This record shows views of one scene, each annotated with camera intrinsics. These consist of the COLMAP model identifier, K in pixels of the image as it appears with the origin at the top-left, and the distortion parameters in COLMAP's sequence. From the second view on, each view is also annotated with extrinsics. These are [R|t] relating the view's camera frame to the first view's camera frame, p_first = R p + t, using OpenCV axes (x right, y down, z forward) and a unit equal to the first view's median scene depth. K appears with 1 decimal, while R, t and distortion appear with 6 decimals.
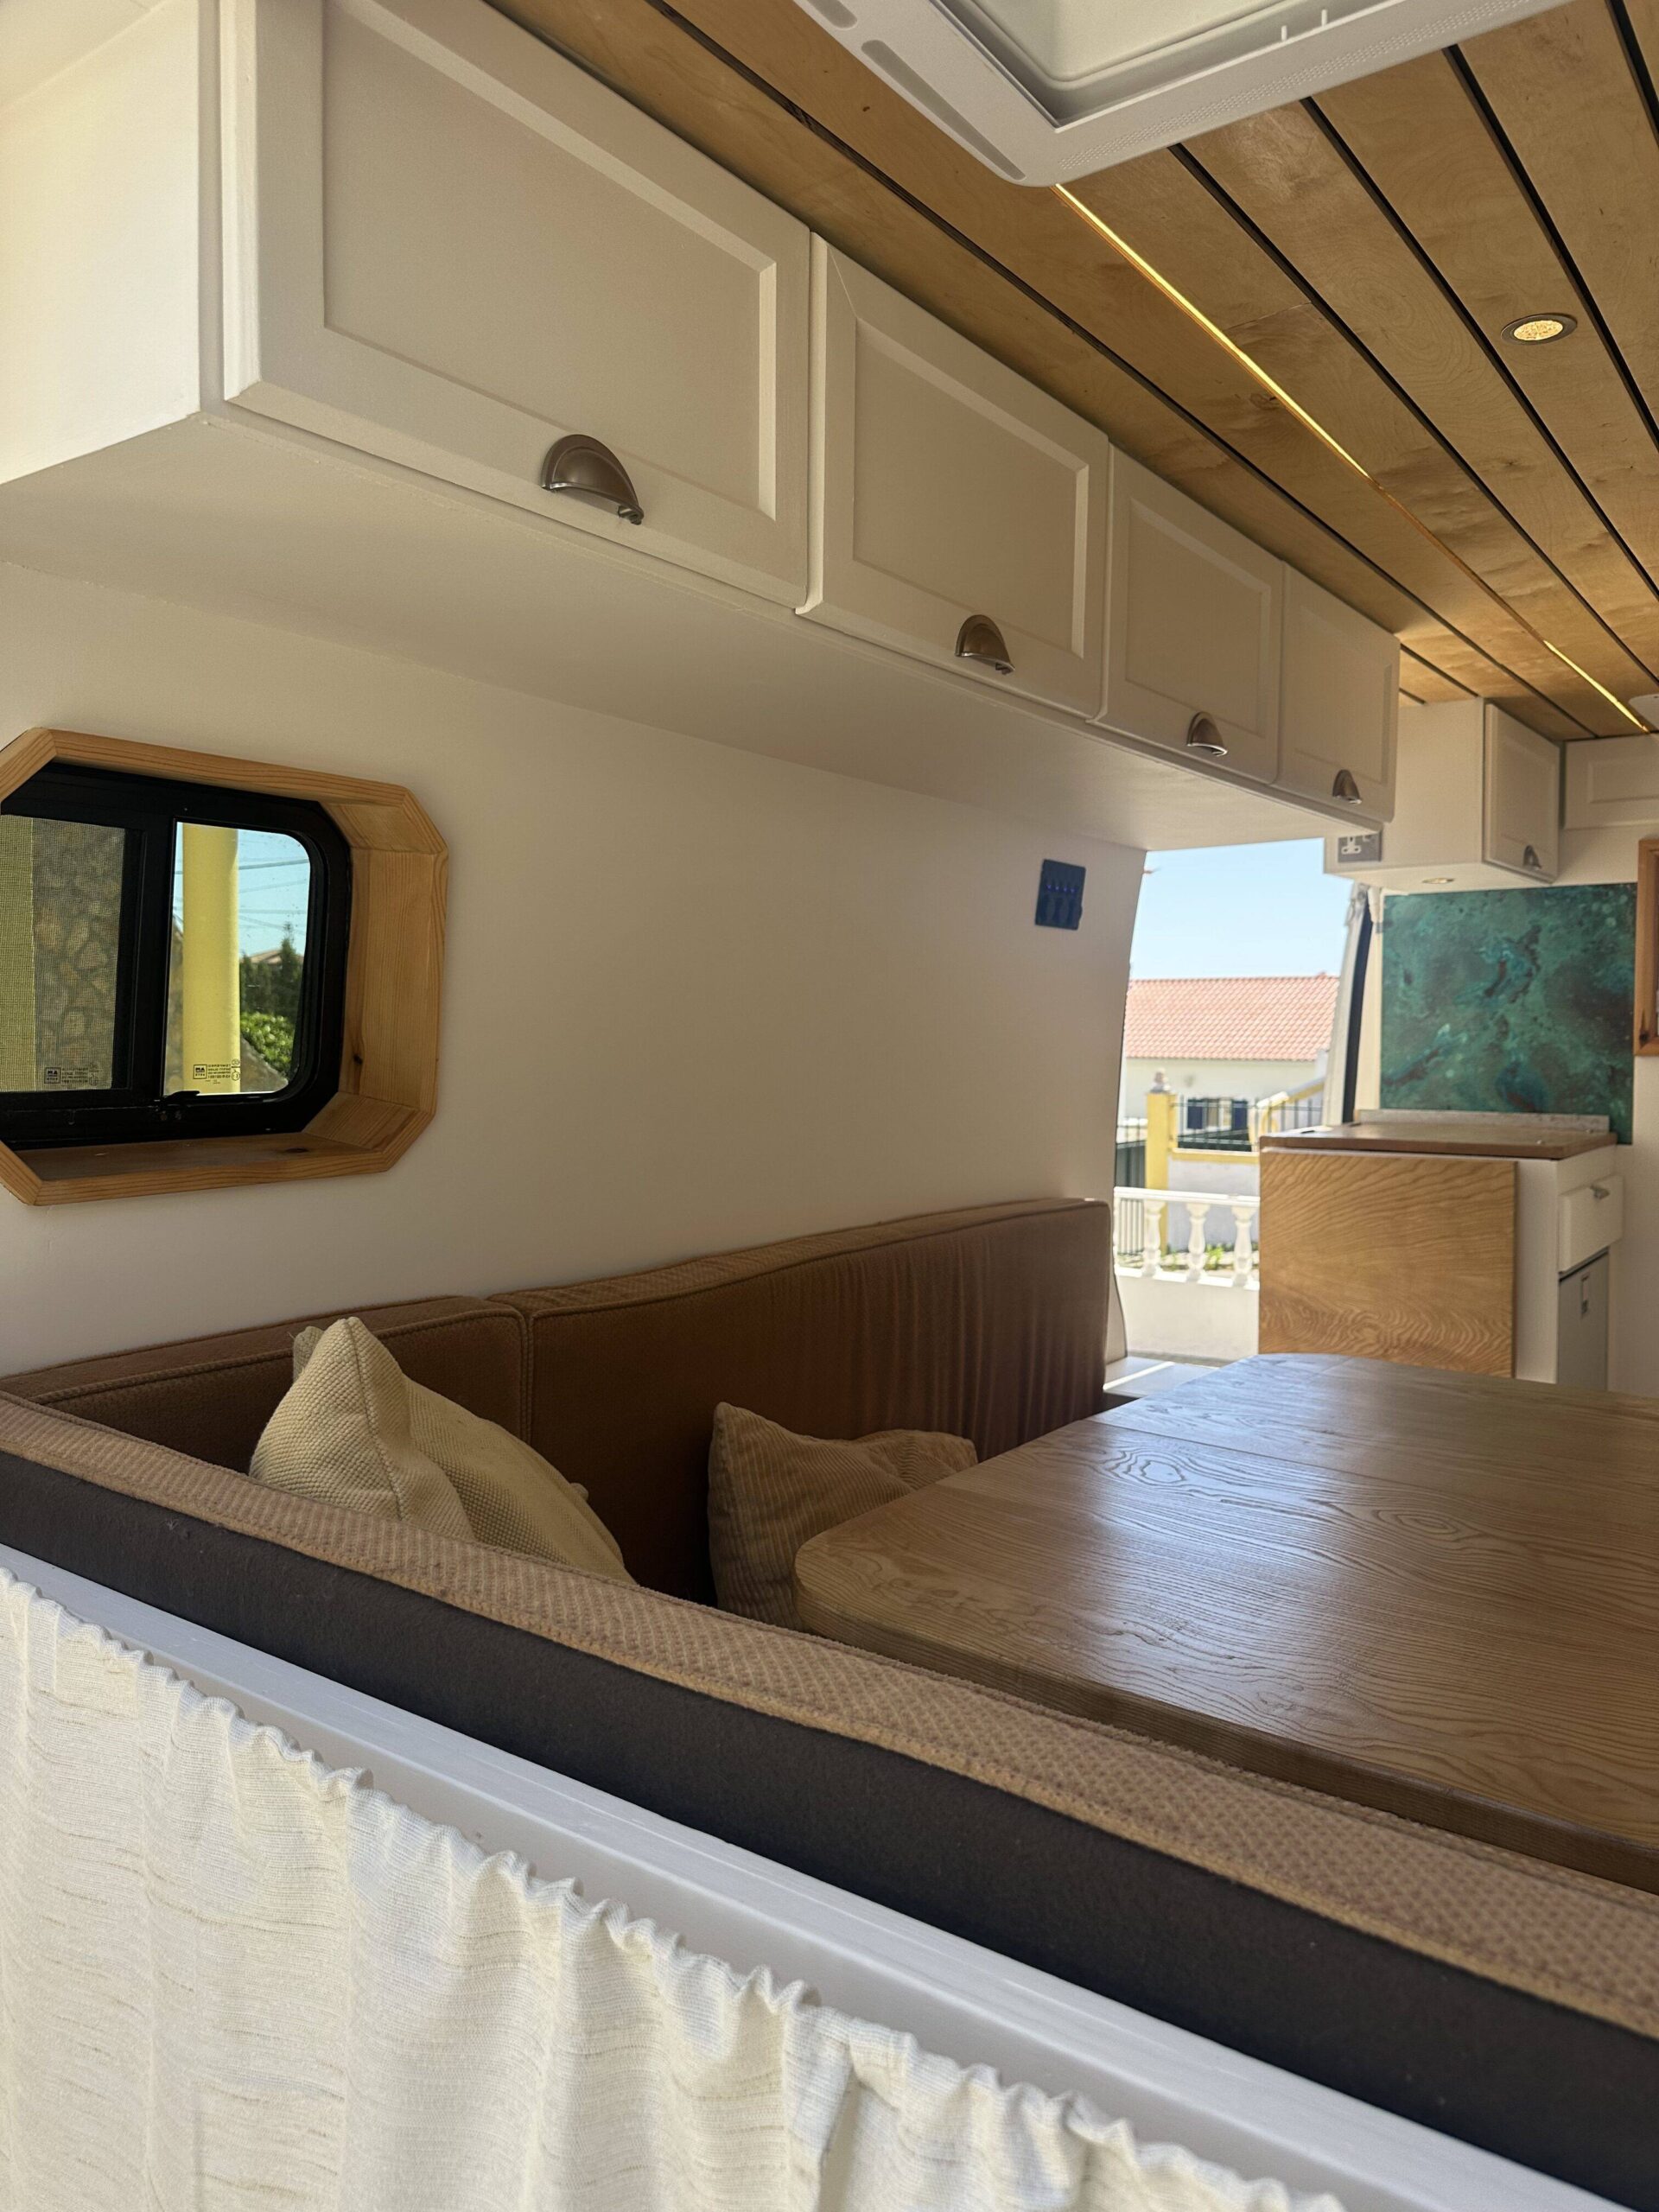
lens RADIAL K [[1541.8, 0, 750.8], [0, 1541.8, 1093.9], [0, 0, 1]] dist [0.002387, -0.079689]
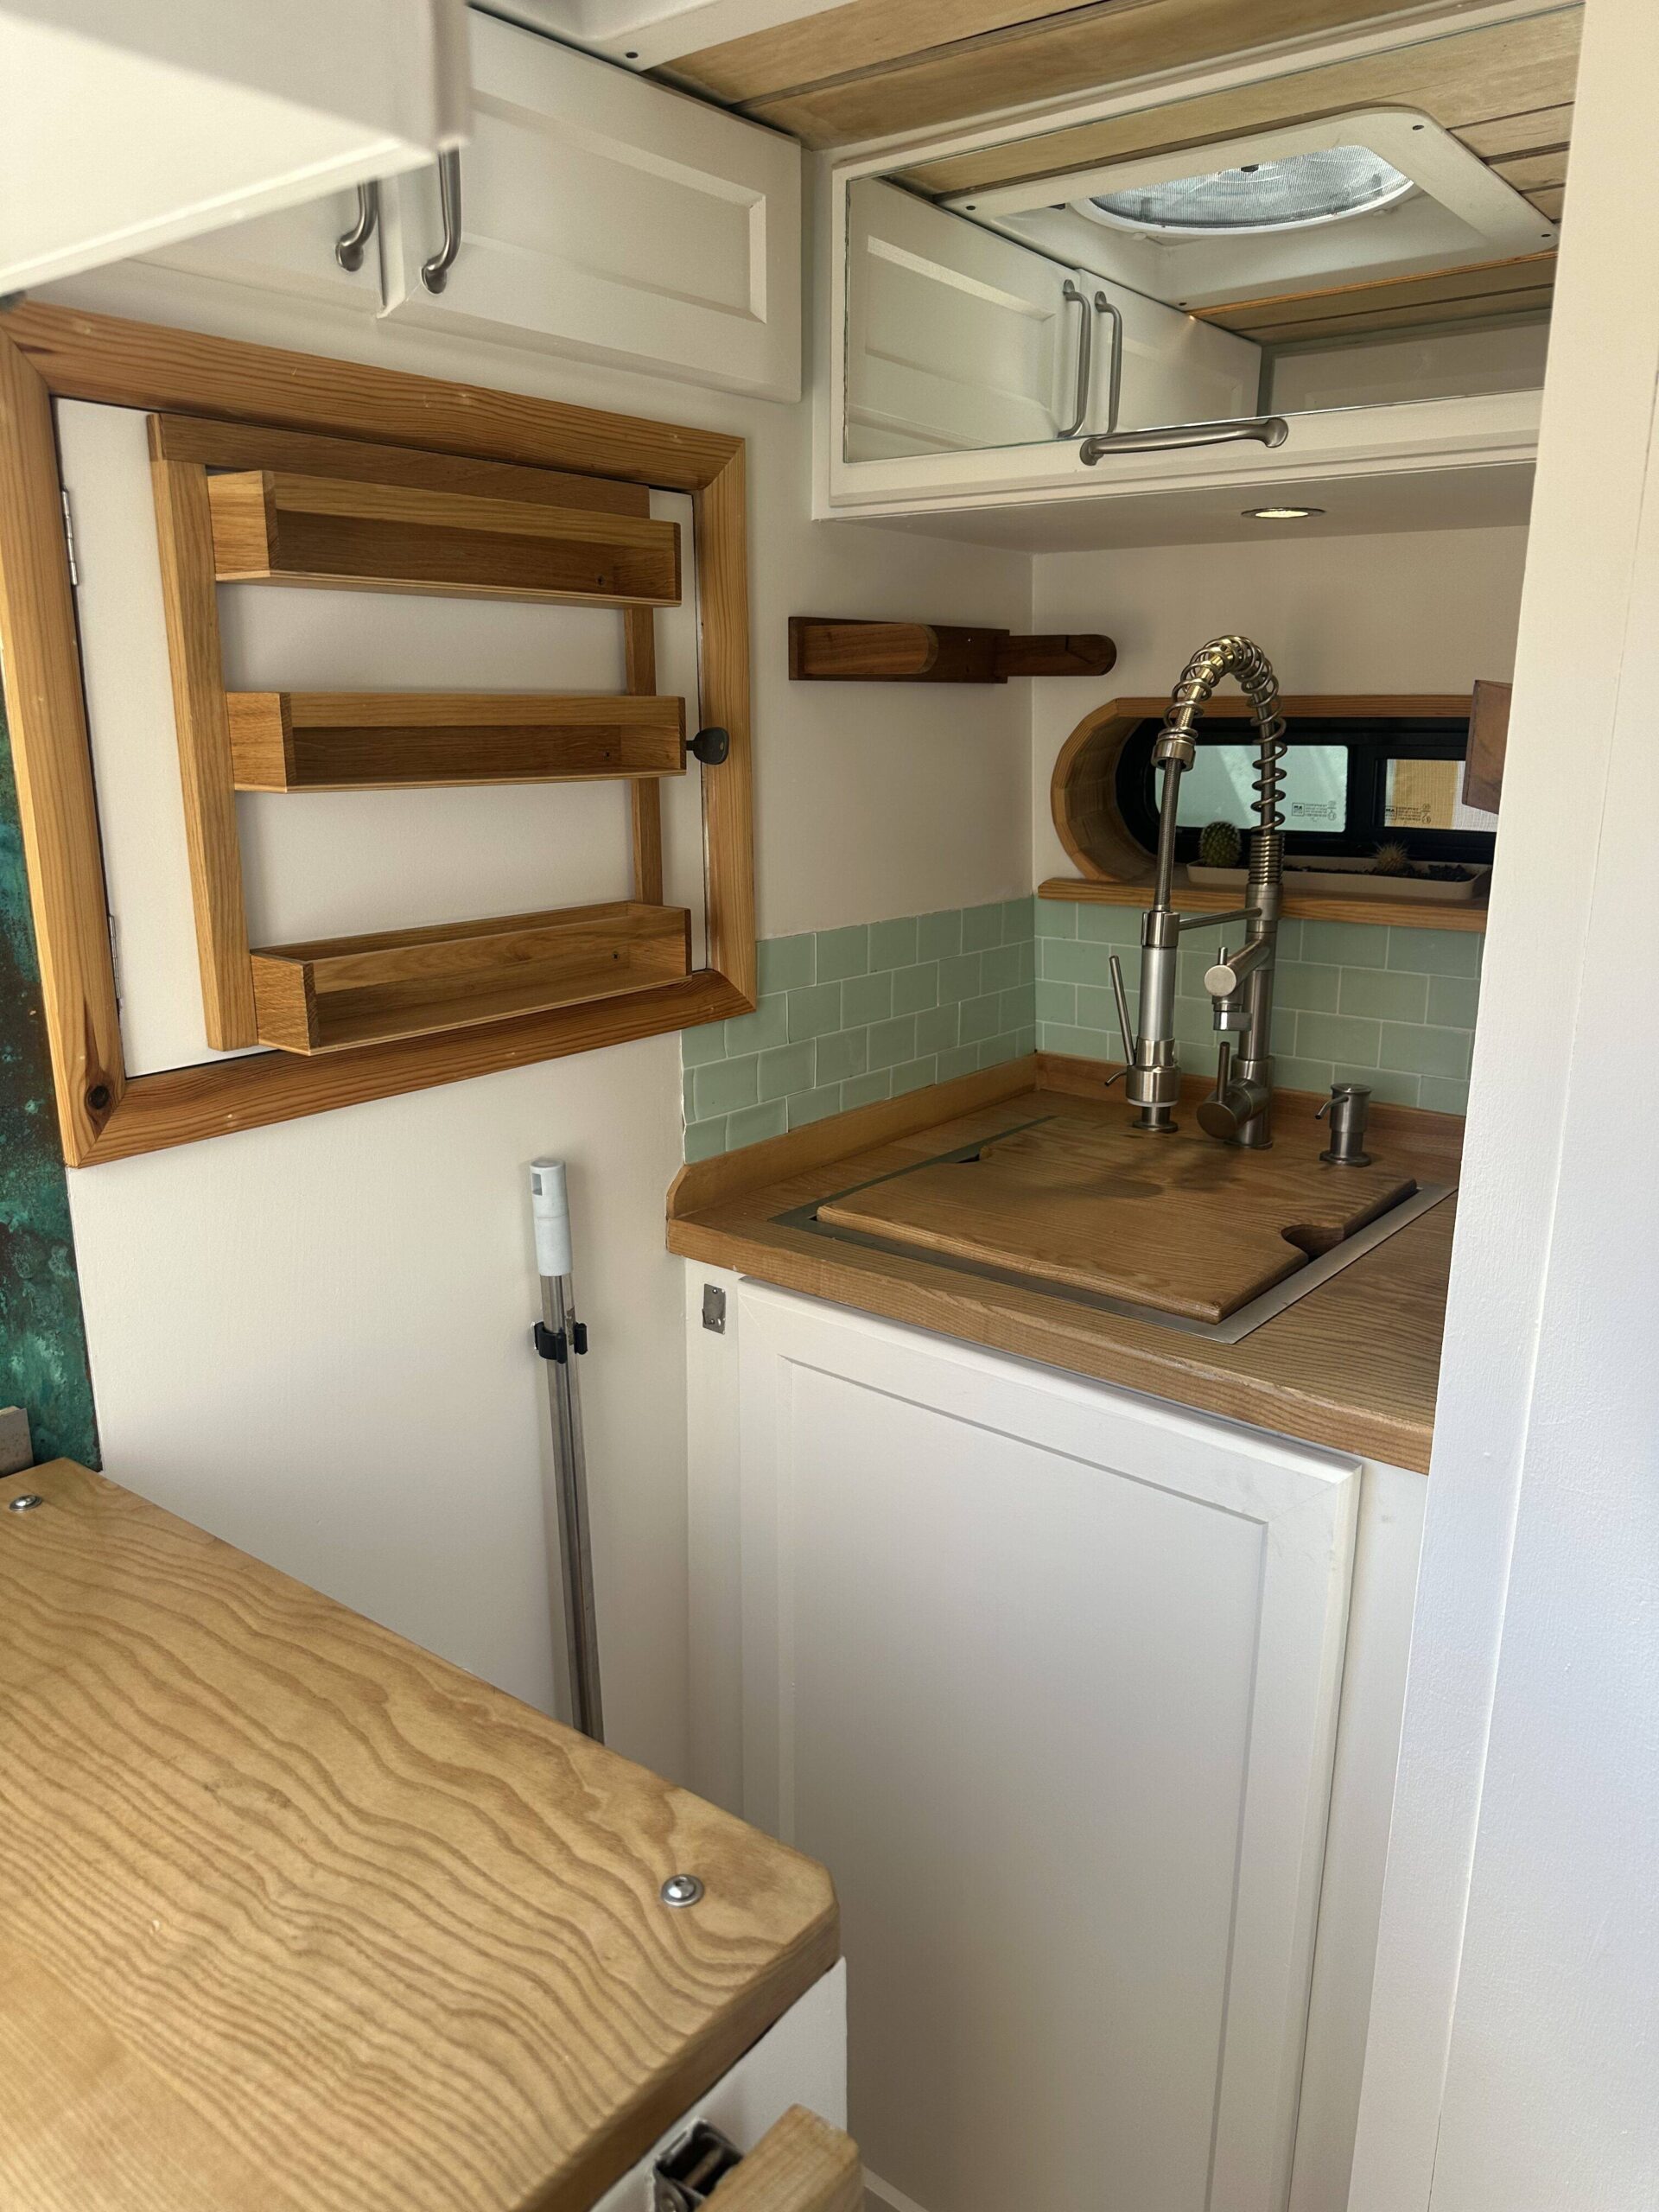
lens RADIAL K [[1561.2, 0, 829.9], [0, 1561.2, 1115.1], [0, 0, 1]] dist [0.031259, -0.045173]
pose [[-0.017851, -0.257712, 0.966057, 0.303181], [0.044827, 0.965033, 0.258268, -0.096421], [-0.998835, 0.047916, -0.005674, 0.844407]]
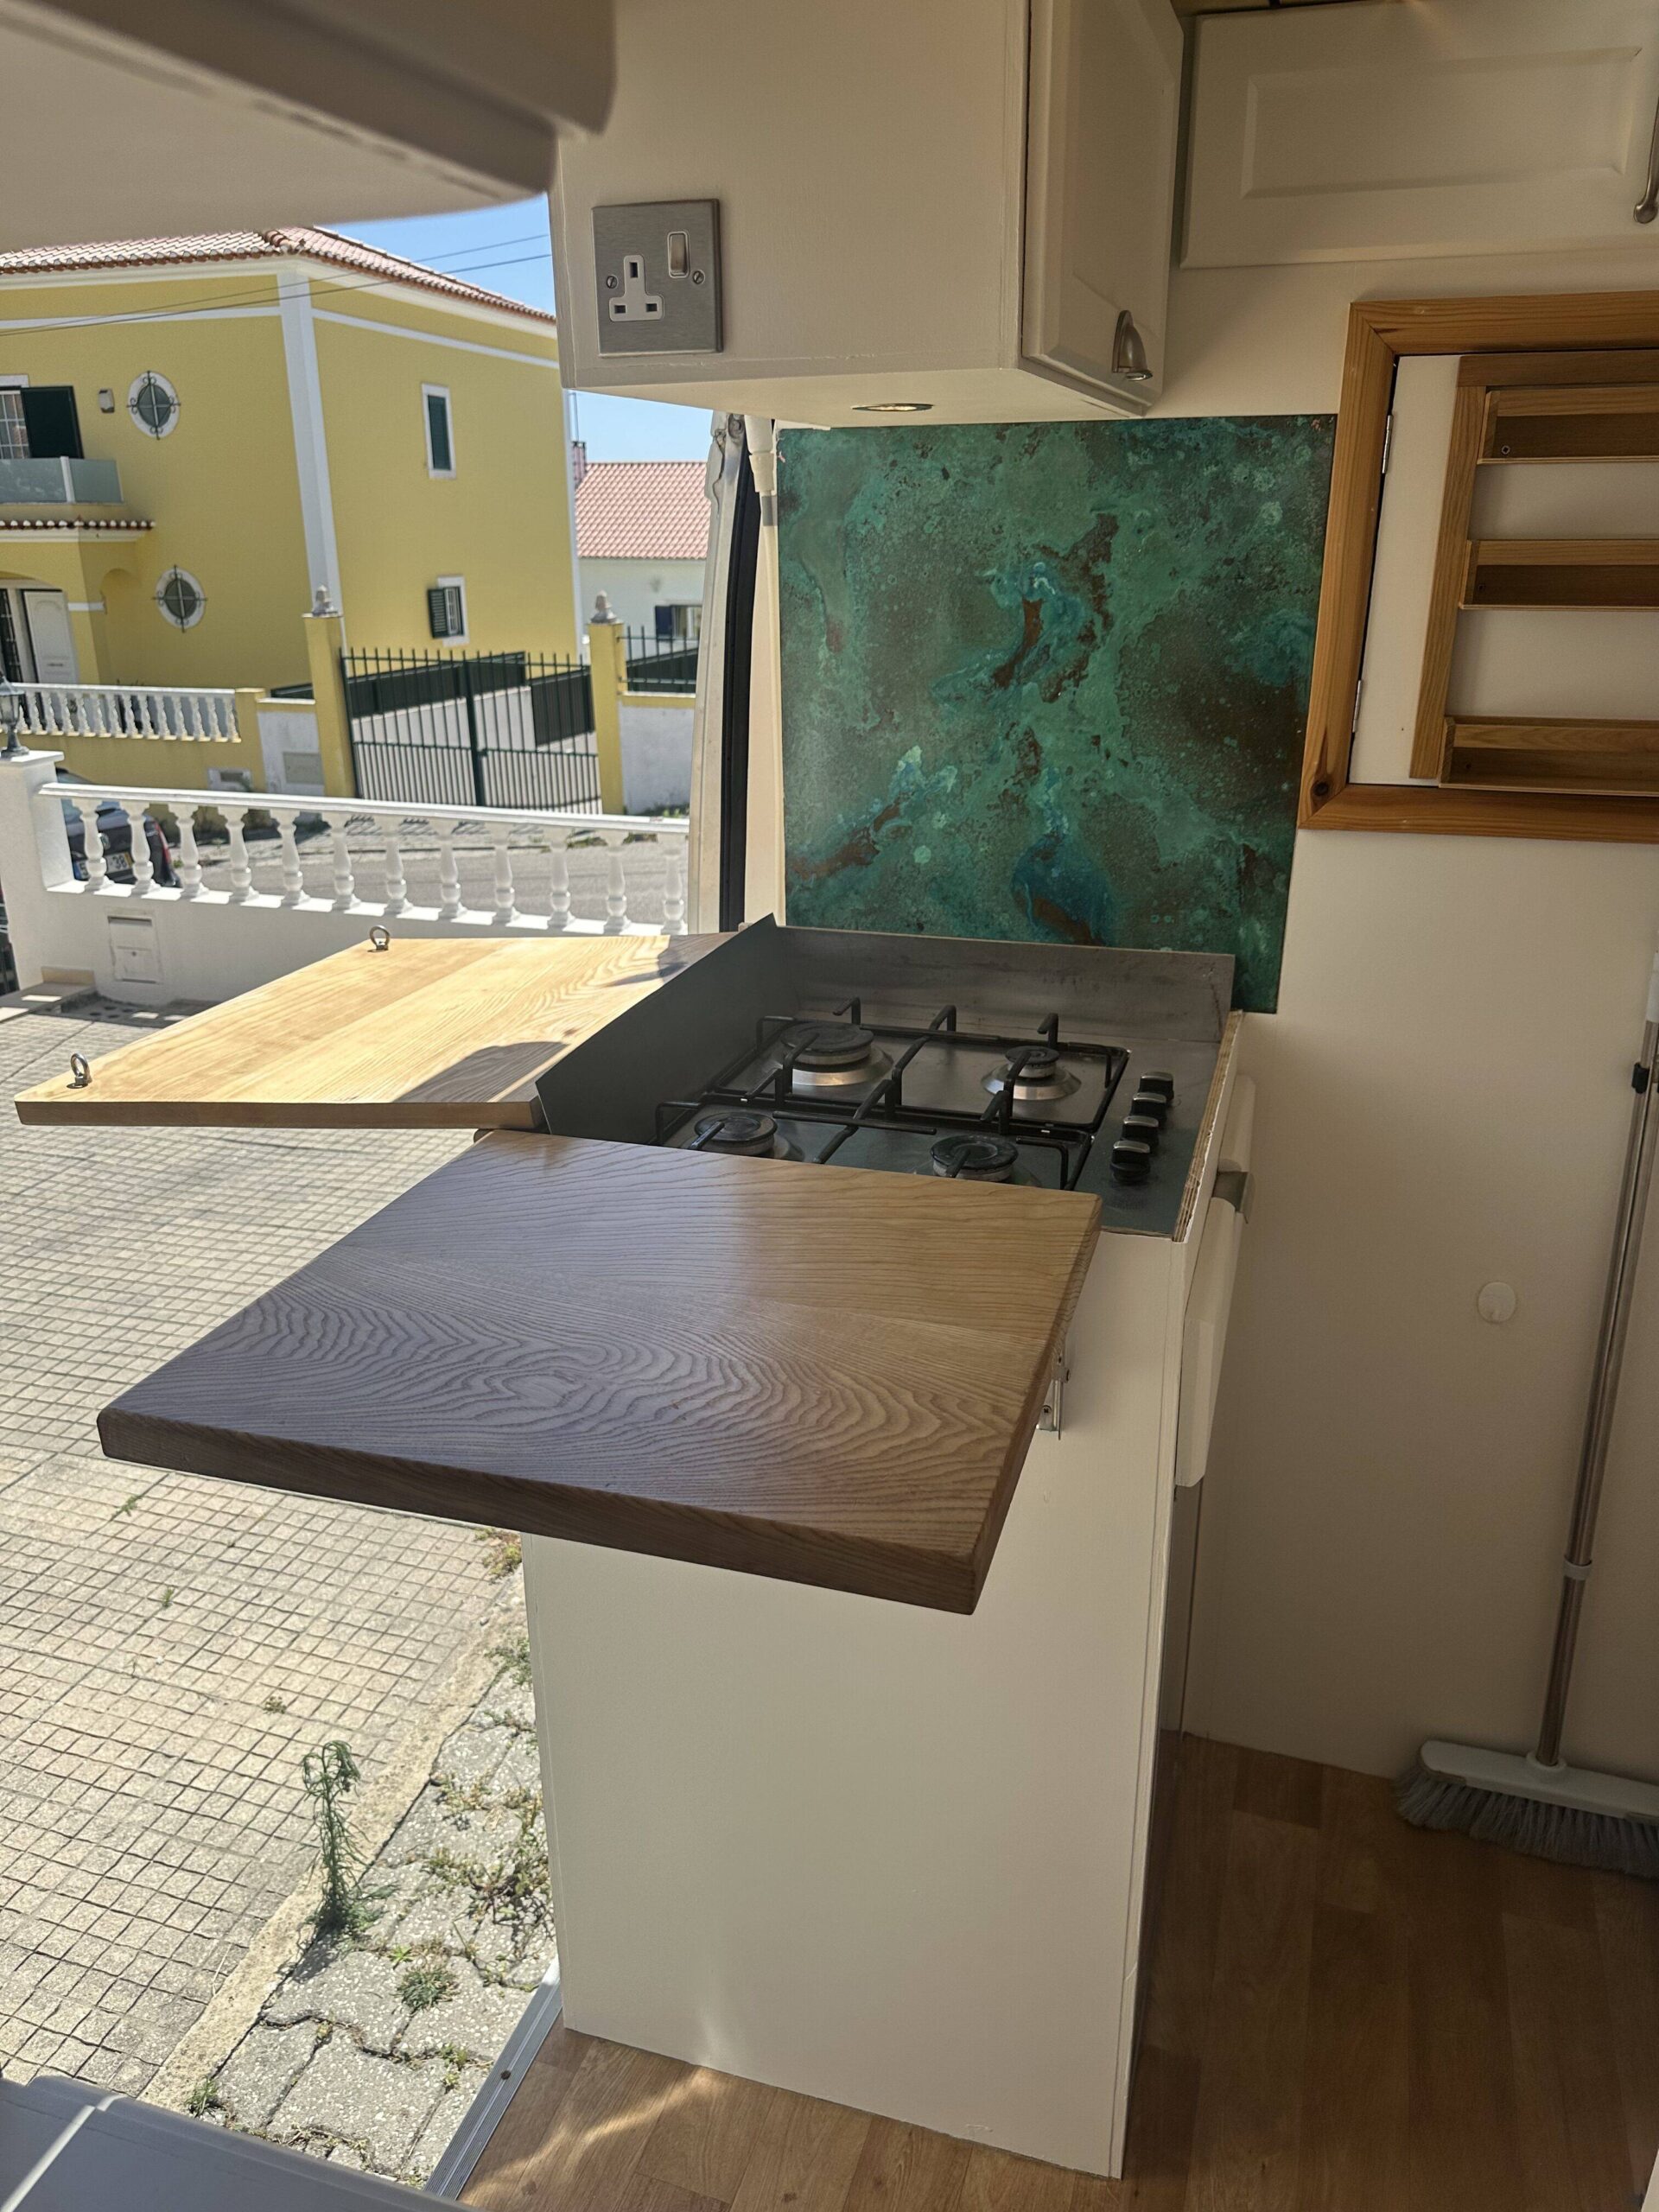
lens RADIAL K [[1556.3, 0, 826.4], [0, 1556.3, 1121.9], [0, 0, 1]] dist [0.152354, -0.290437]
pose [[0.931166, -0.141840, 0.335873, 0.267391], [0.026305, 0.944959, 0.326130, -0.097098], [-0.363645, -0.294846, 0.883645, 0.590619]]
